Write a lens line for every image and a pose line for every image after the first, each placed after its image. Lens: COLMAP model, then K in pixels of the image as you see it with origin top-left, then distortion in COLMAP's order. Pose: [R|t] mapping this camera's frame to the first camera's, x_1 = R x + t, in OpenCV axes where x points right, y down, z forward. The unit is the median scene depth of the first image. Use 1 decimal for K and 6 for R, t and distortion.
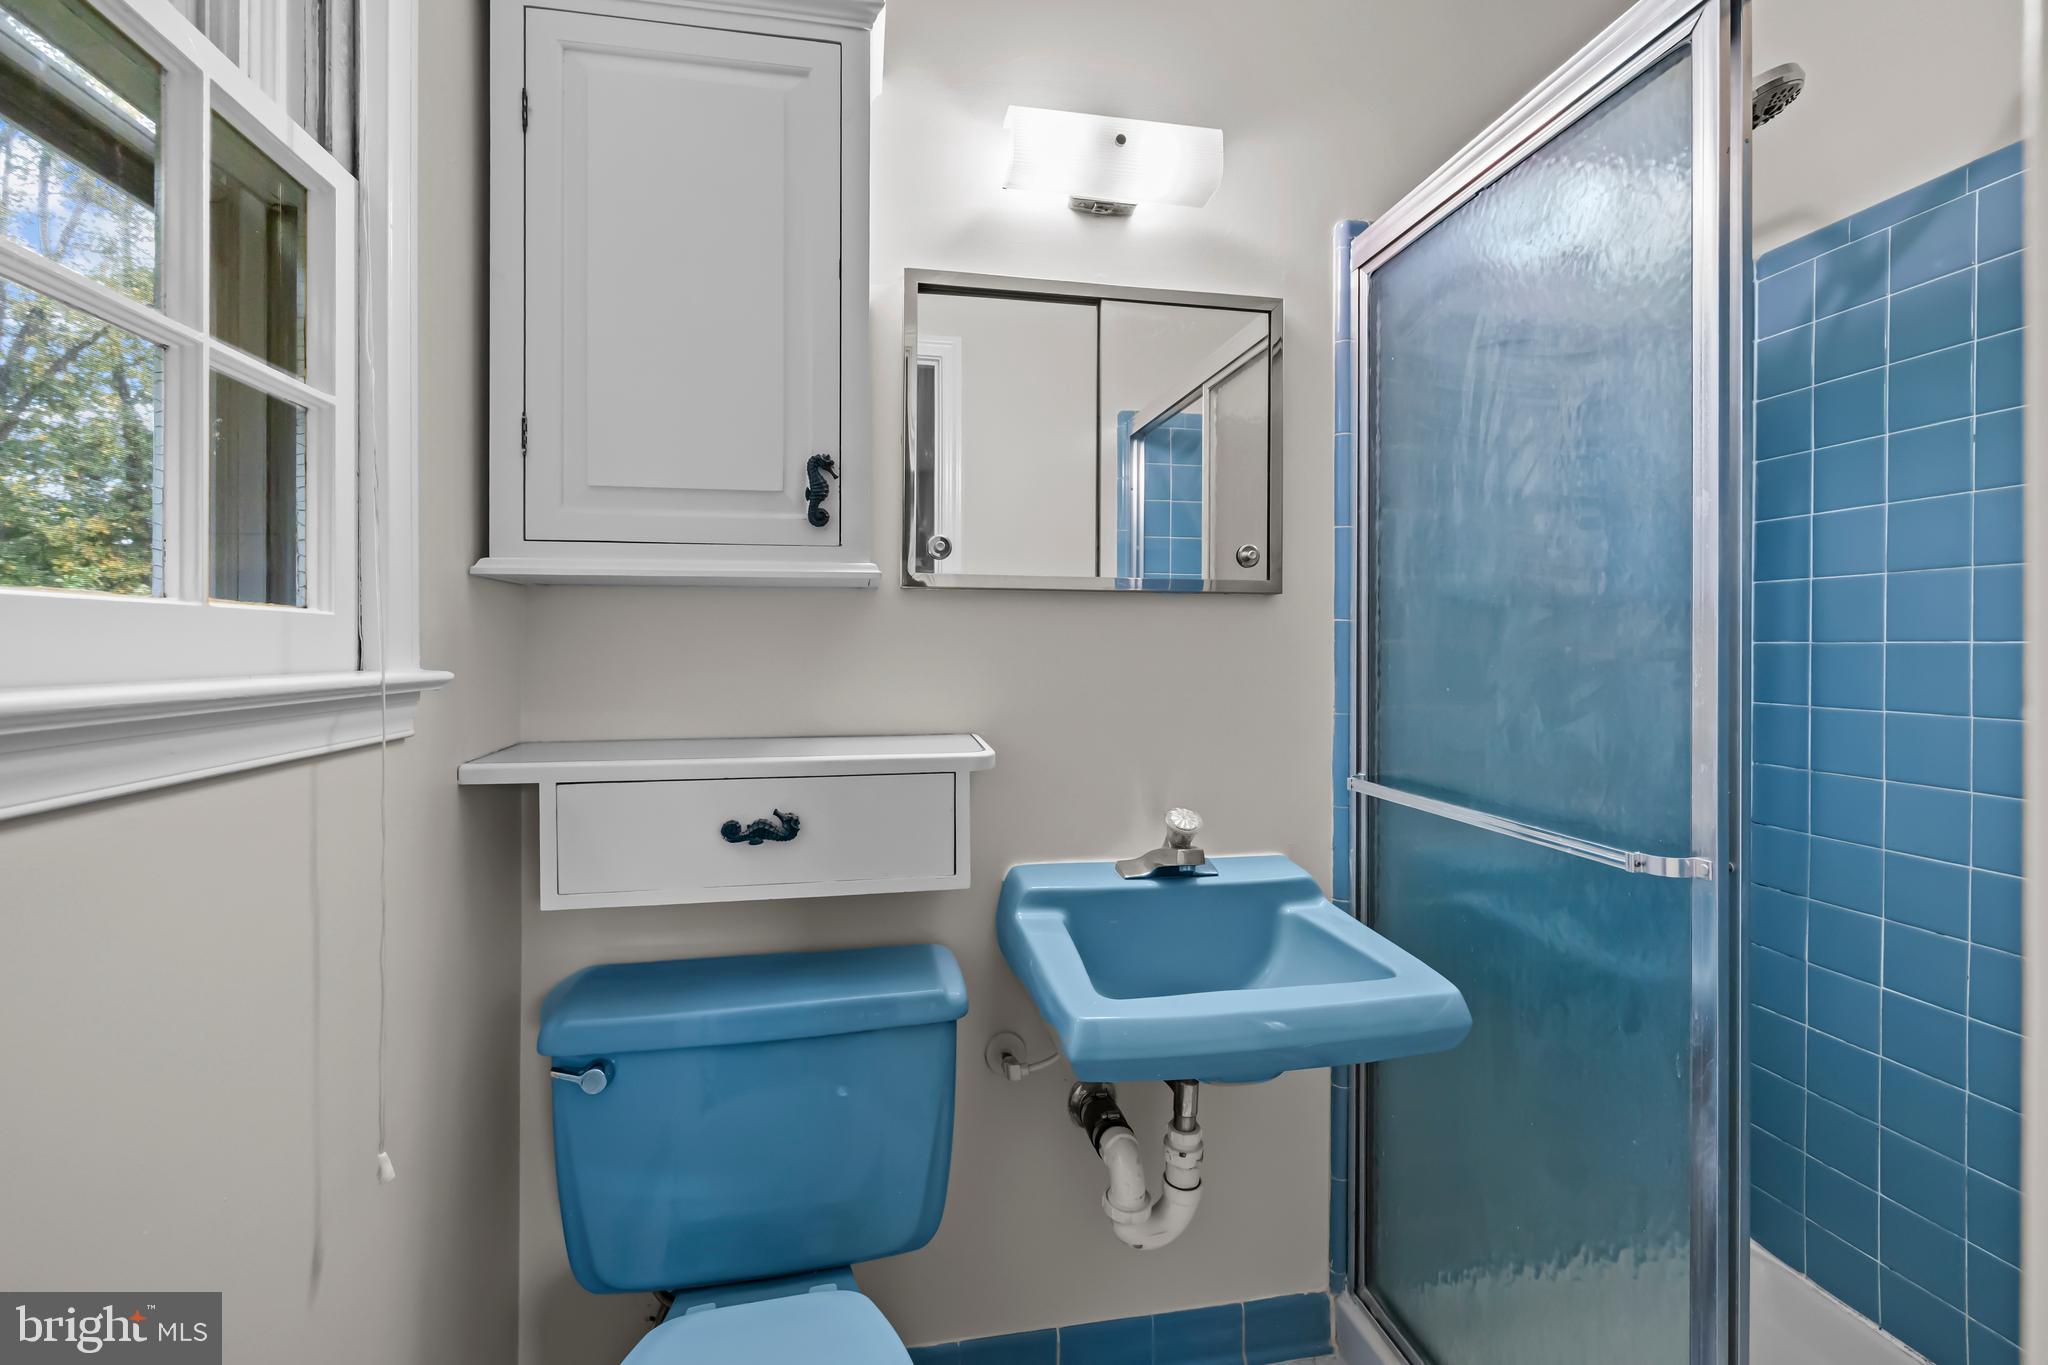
lens RADIAL K [[857.0, 0, 1018.7], [0, 857.0, 657.8], [0, 0, 1]] dist [-0.000134, -0.000139]
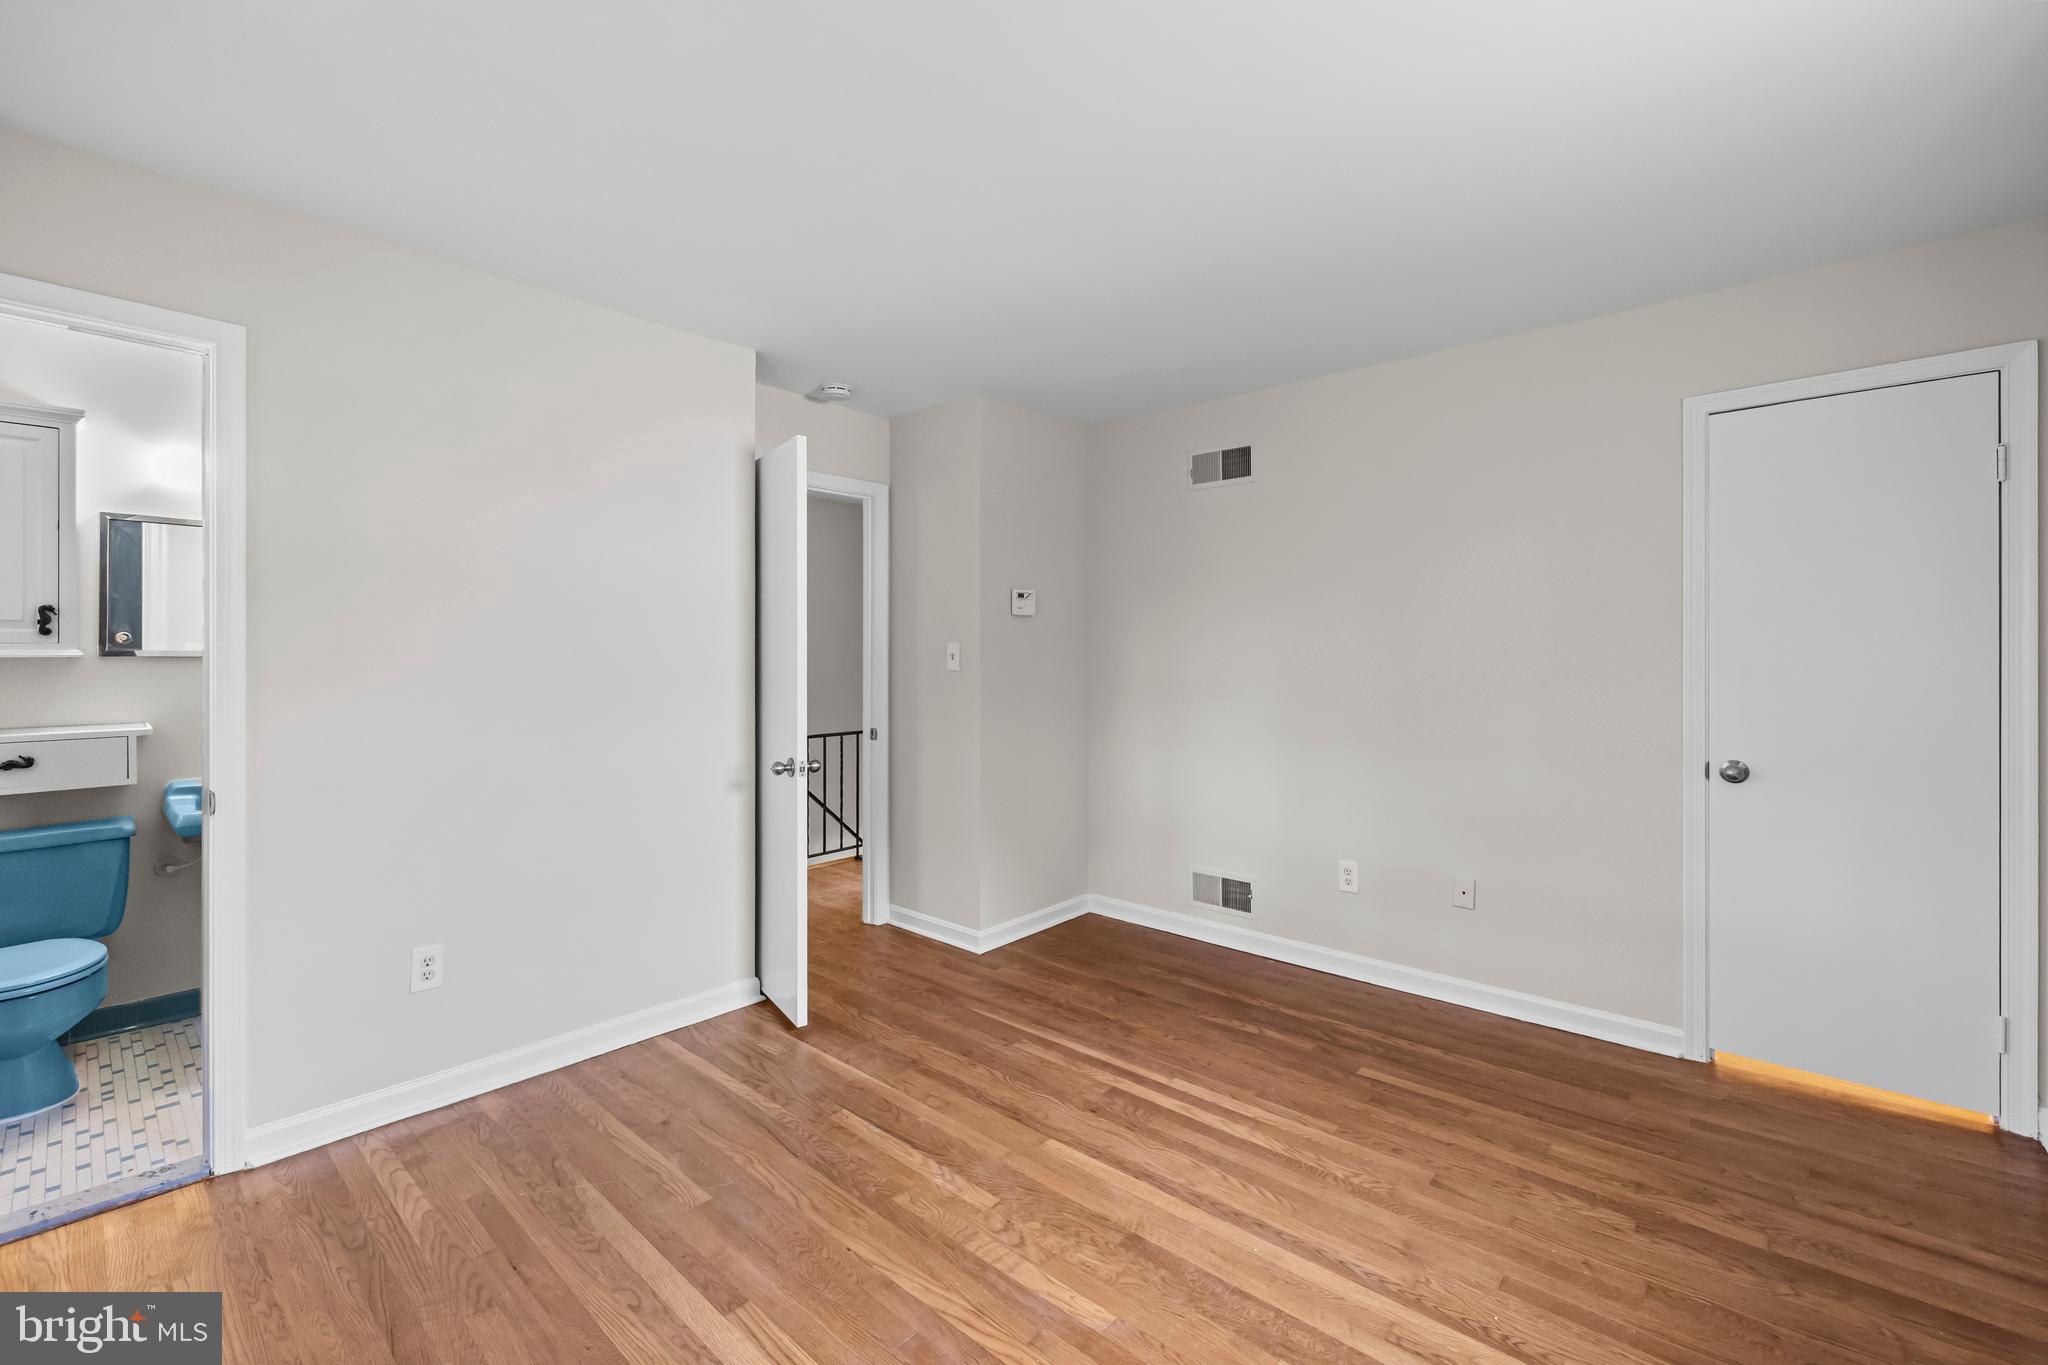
lens RADIAL K [[857.0, 0, 1018.7], [0, 857.0, 657.8], [0, 0, 1]] dist [-0.000134, -0.000139]
pose [[0.788672, -0.001231, 0.614813, 0.424447], [0.003587, 0.999990, -0.002599, -0.075275], [-0.614804, 0.004255, 0.788669, -2.477078]]
